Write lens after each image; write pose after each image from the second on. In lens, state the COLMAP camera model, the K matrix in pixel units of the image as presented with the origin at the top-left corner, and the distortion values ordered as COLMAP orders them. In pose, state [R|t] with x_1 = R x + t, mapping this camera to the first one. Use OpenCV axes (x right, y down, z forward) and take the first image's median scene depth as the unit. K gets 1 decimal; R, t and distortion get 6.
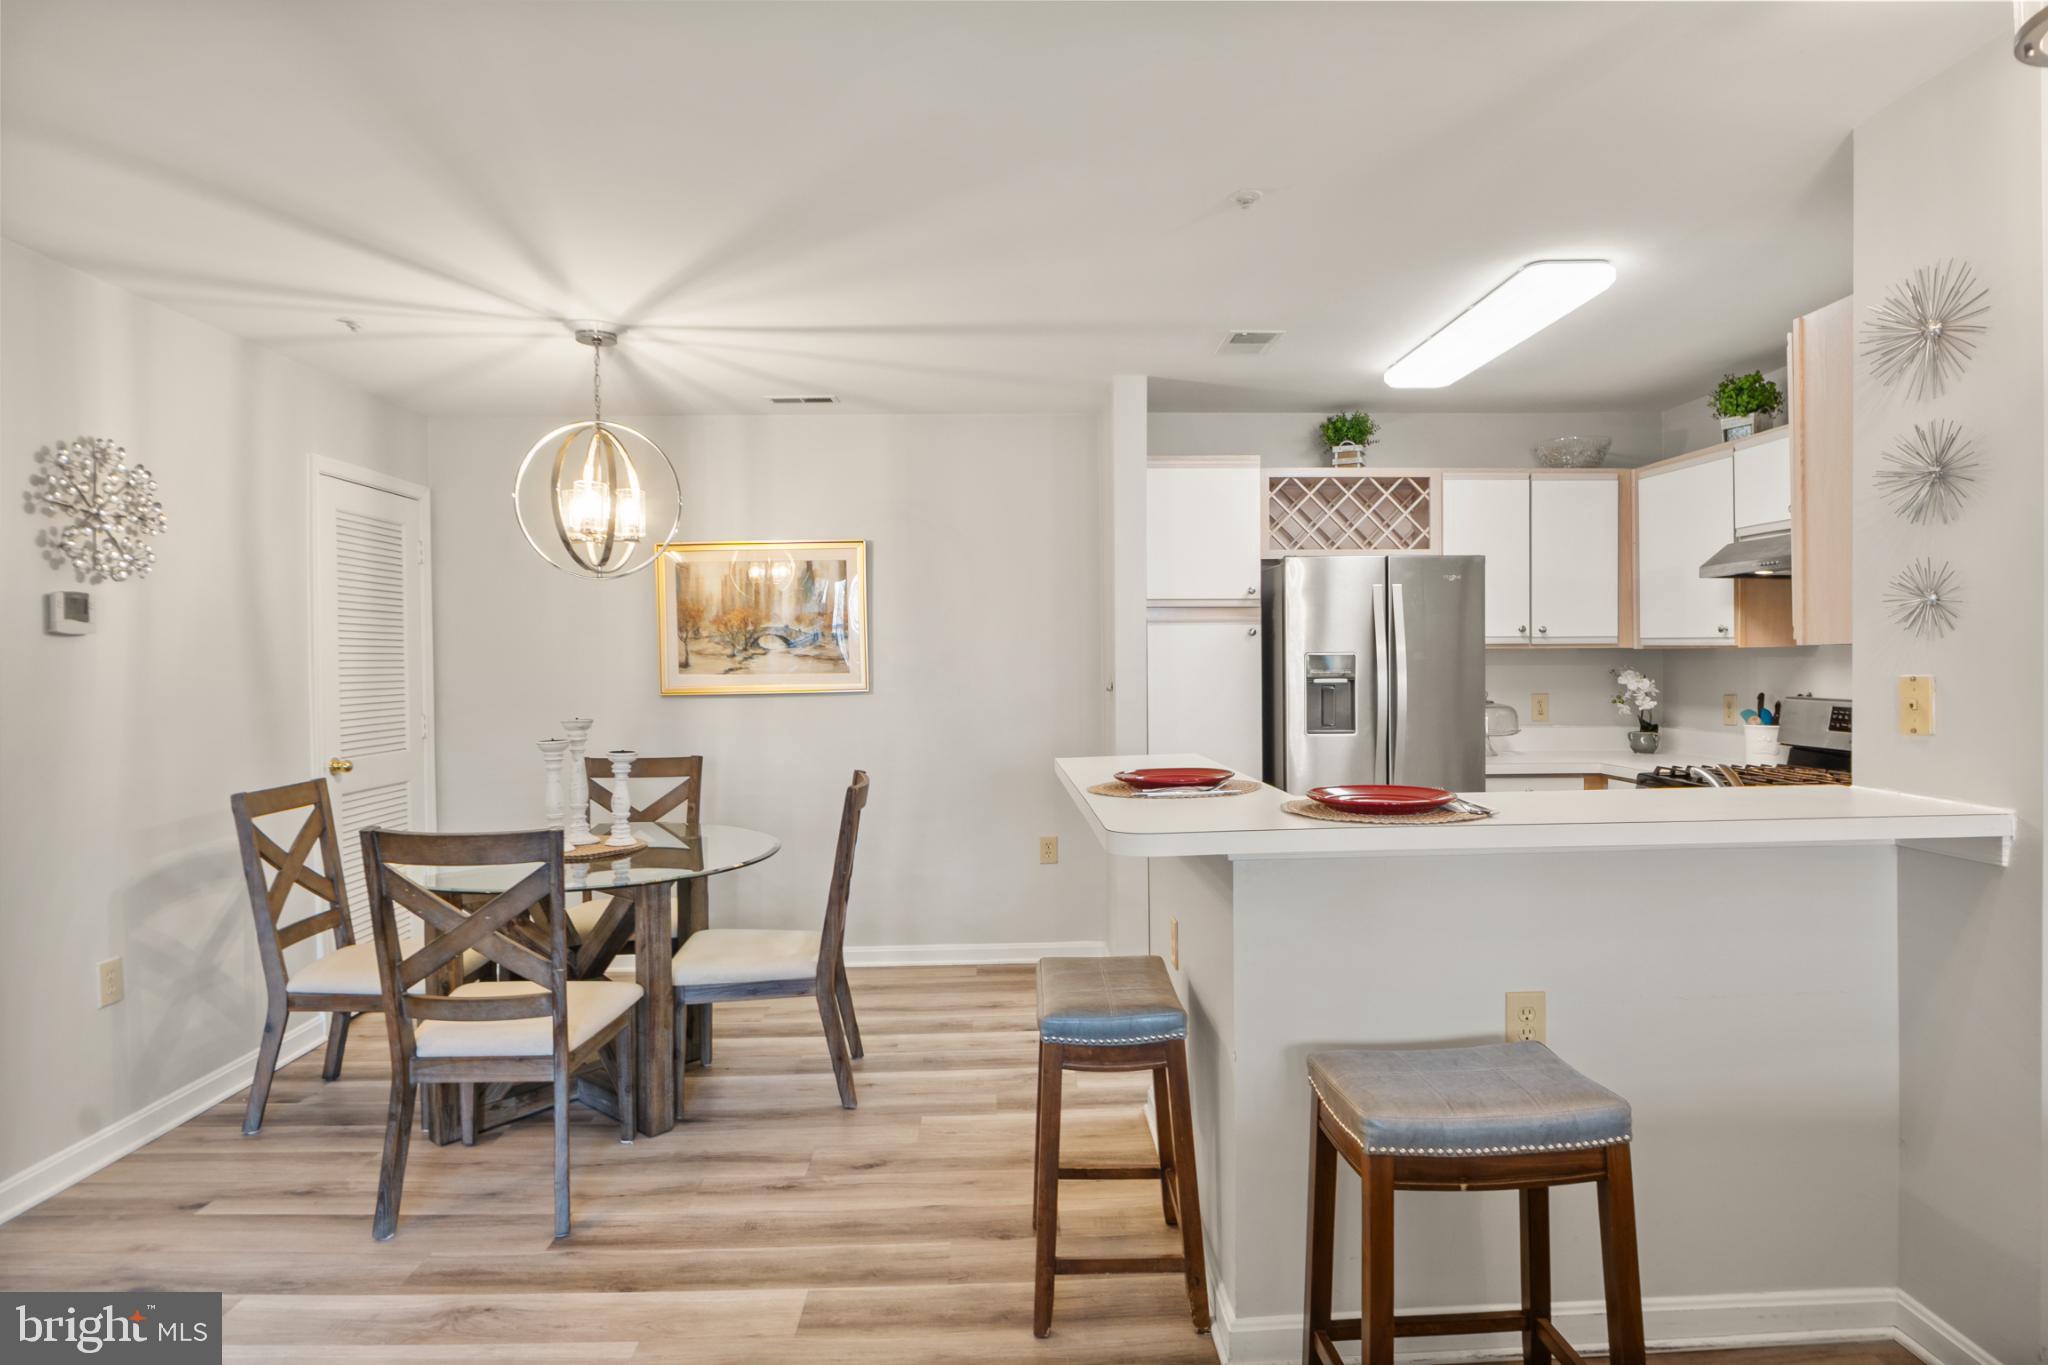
lens RADIAL K [[1132.1, 0, 1041.0], [0, 1132.1, 674.7], [0, 0, 1]] dist [-0.011978, 0.001534]
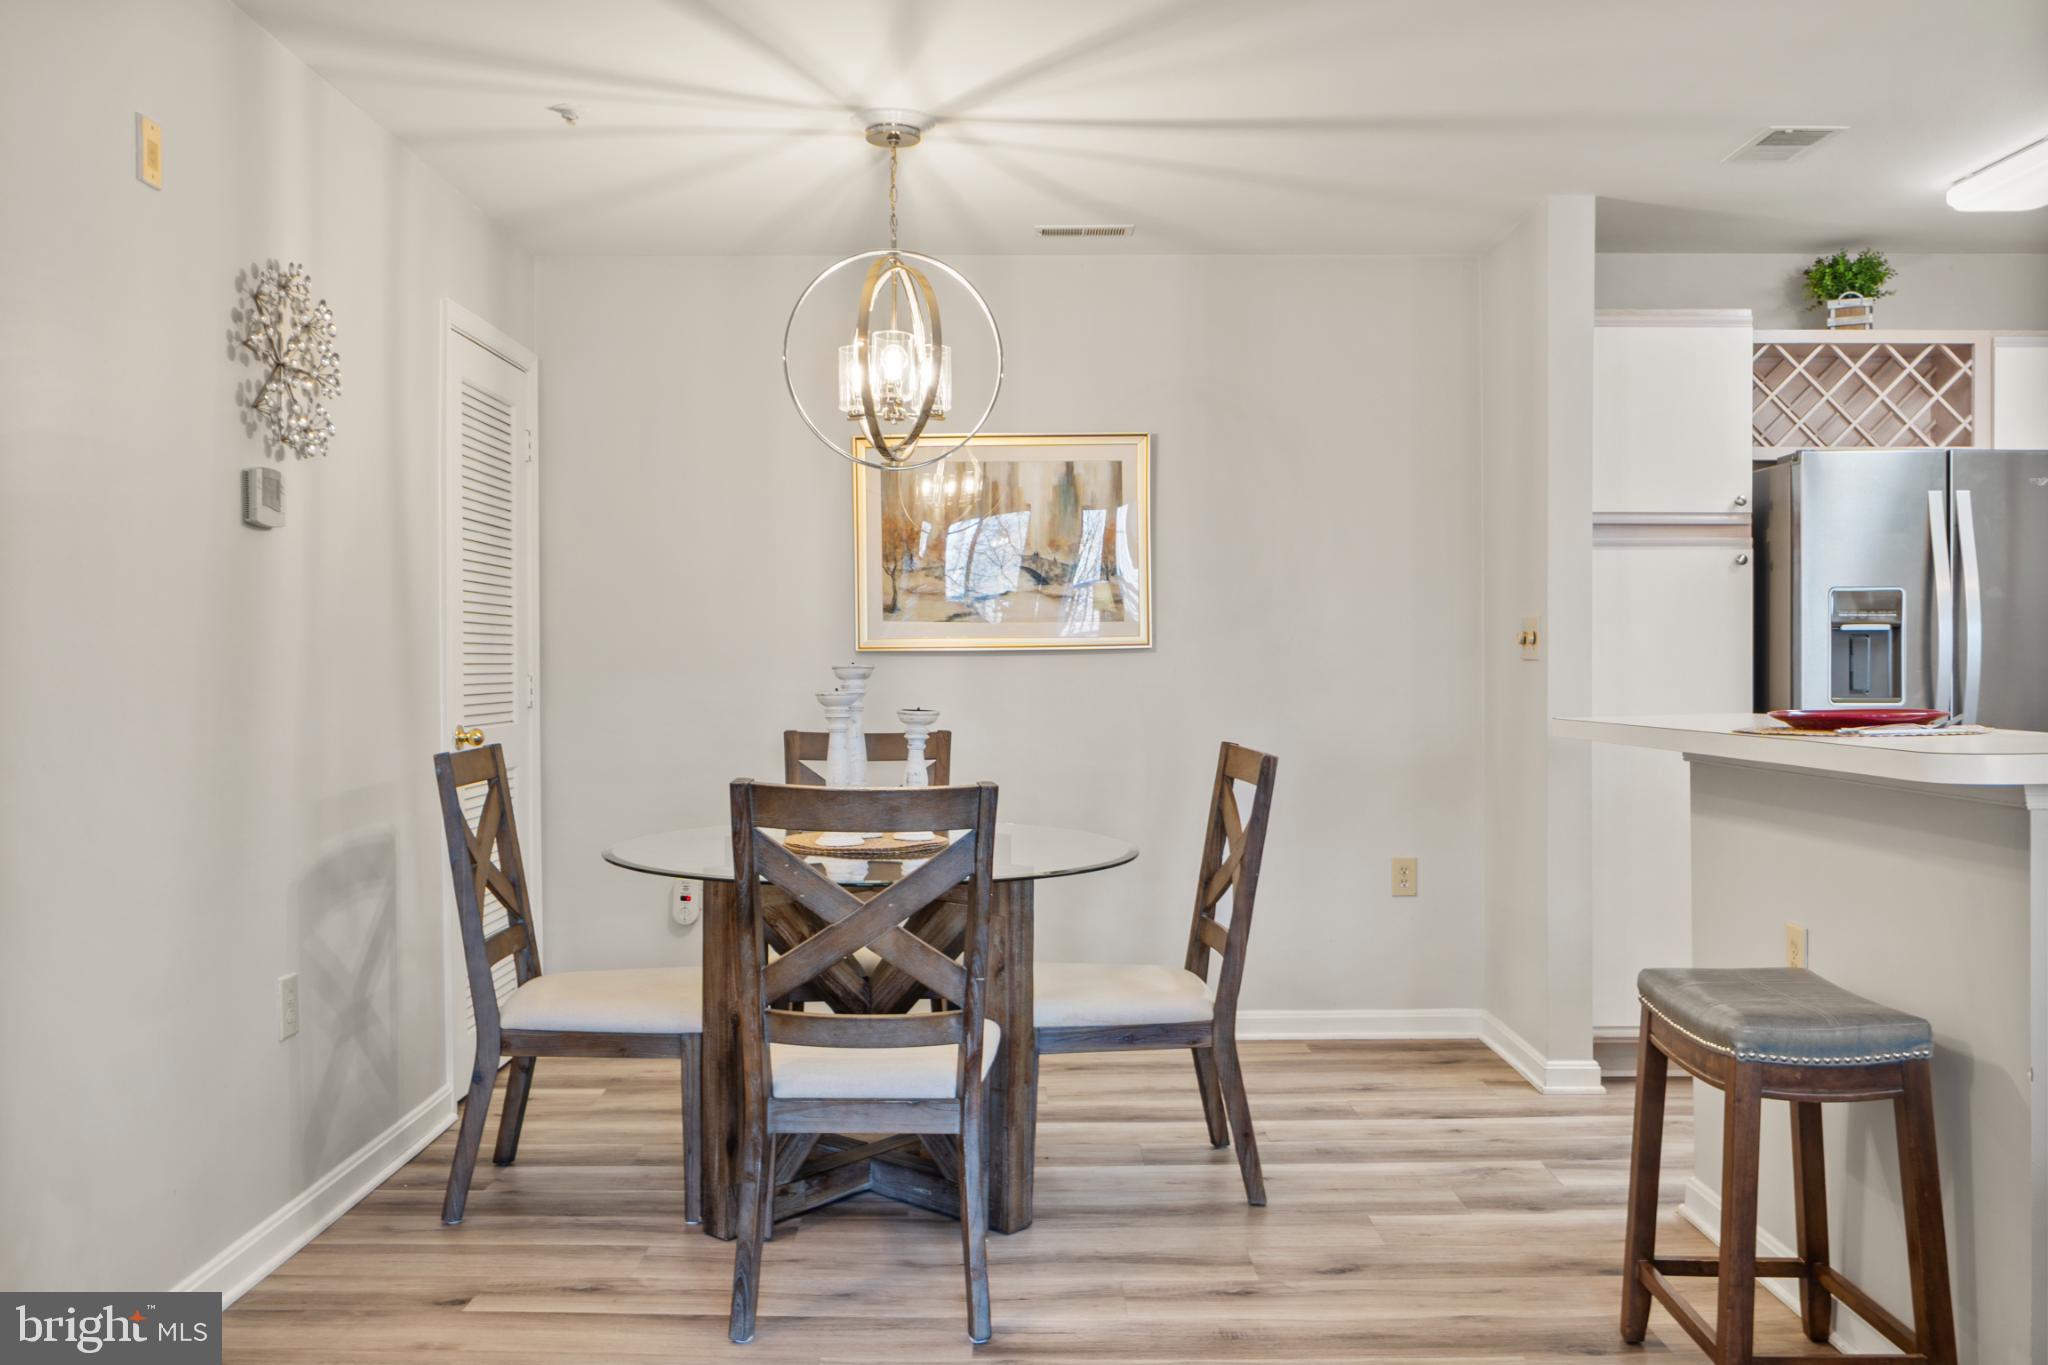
lens RADIAL K [[1707.3, 0, 1025.0], [0, 1707.3, 668.6], [0, 0, 1]] dist [-0.000917, 0.006135]
pose [[0.999637, 0.007663, -0.025819, -0.241941], [-0.007901, 0.999927, -0.009150, 0.045393], [0.025747, 0.009351, 0.999625, -0.074214]]
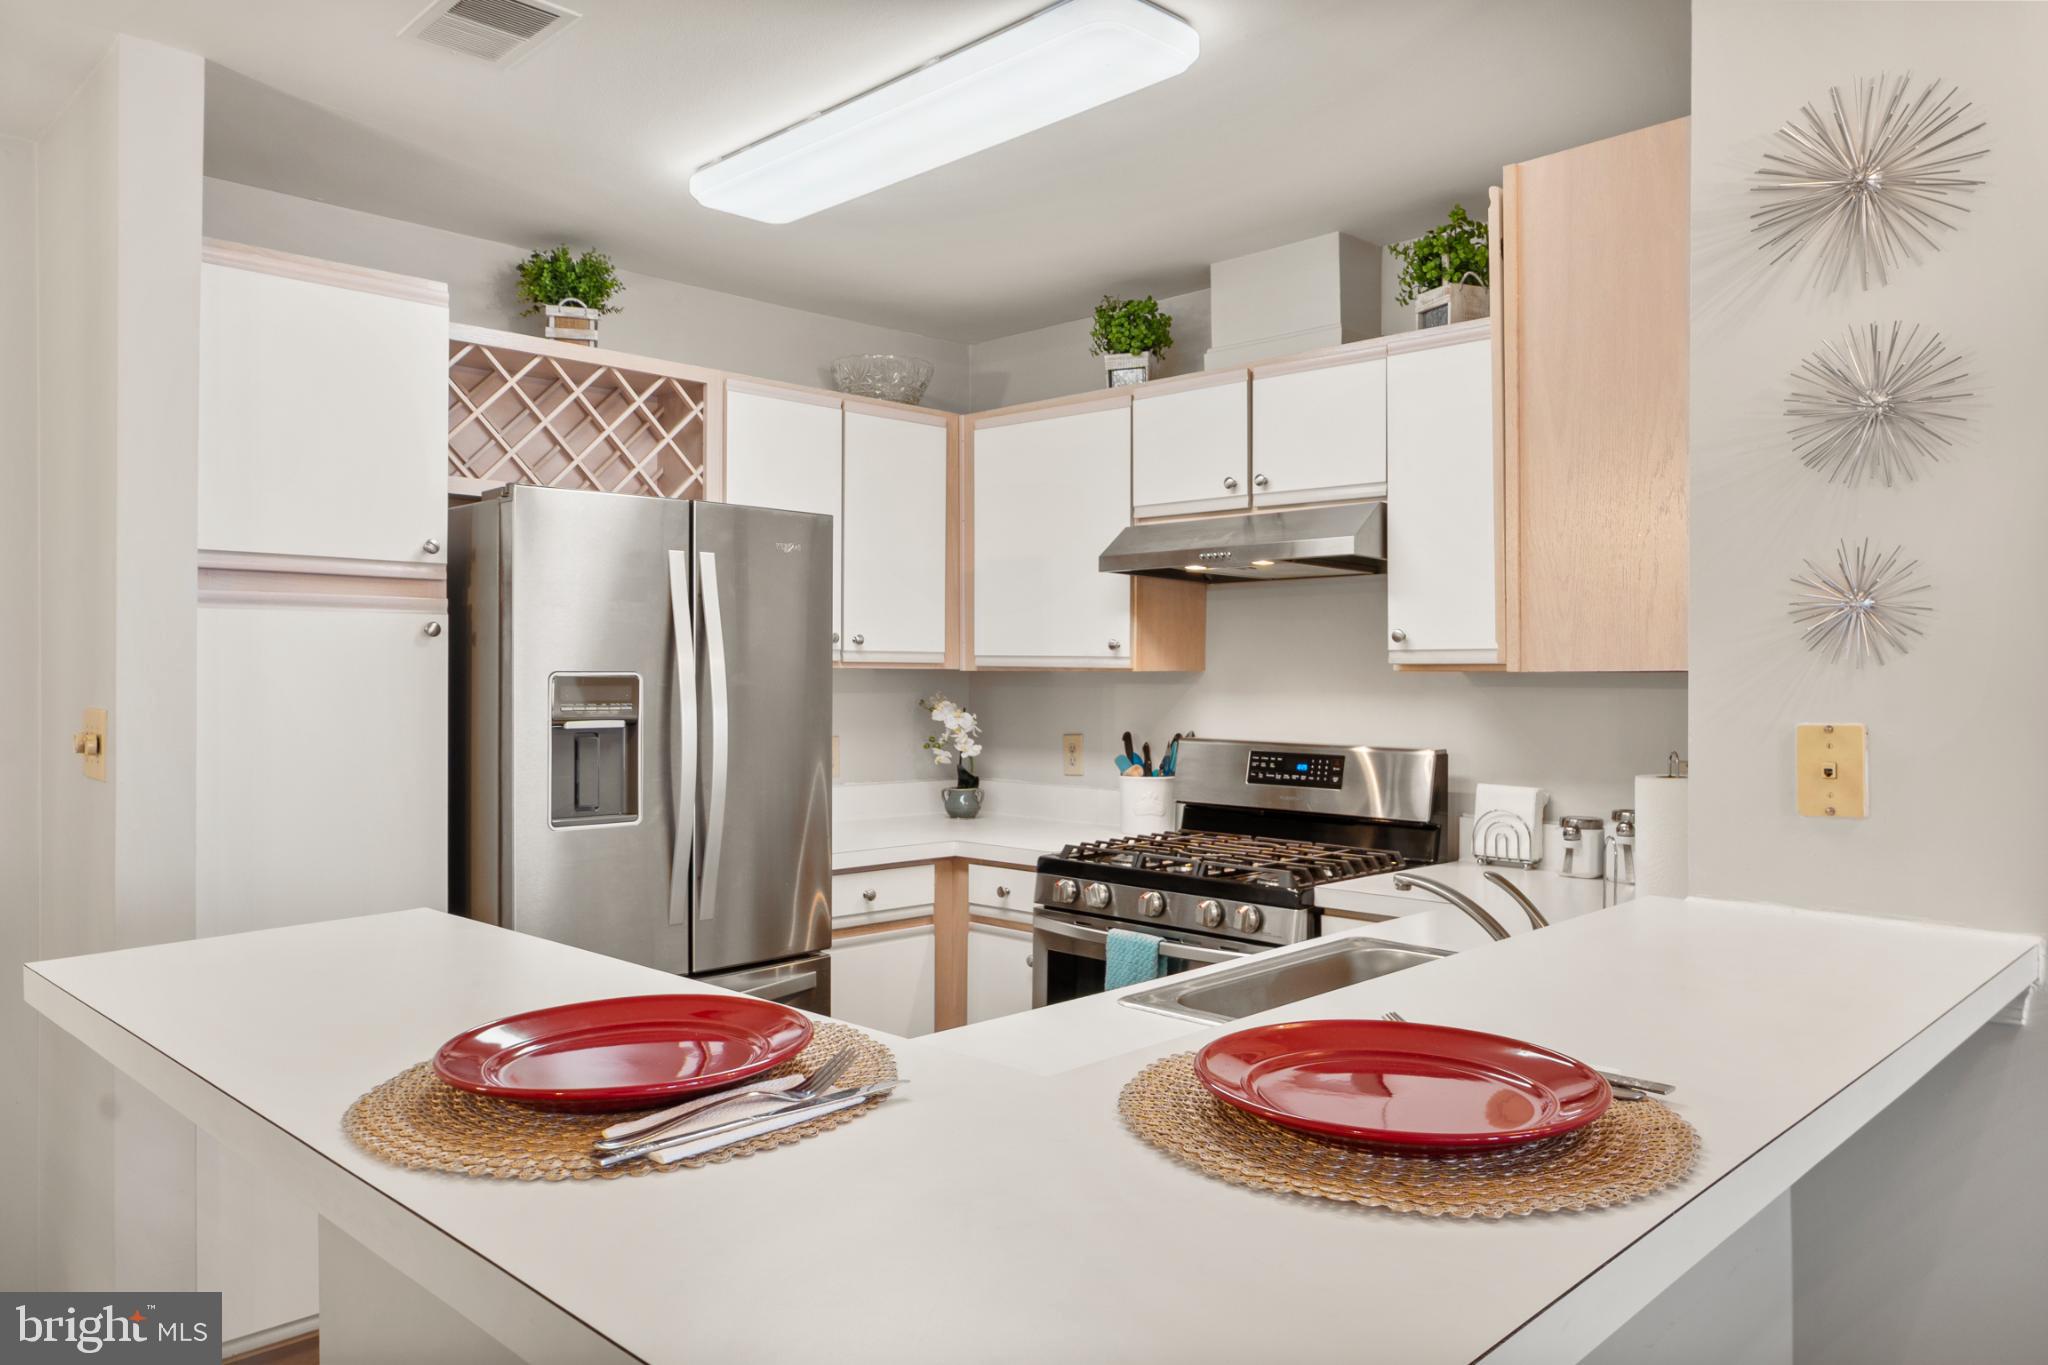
lens RADIAL K [[1406.5, 0, 1026.7], [0, 1406.5, 672.2], [0, 0, 1]] dist [-0.007207, -0.000566]
pose [[0.731740, 0.011390, 0.681489, -0.047514], [0.000563, 0.999850, -0.017314, -0.007840], [-0.681583, 0.013053, 0.731624, 0.381935]]
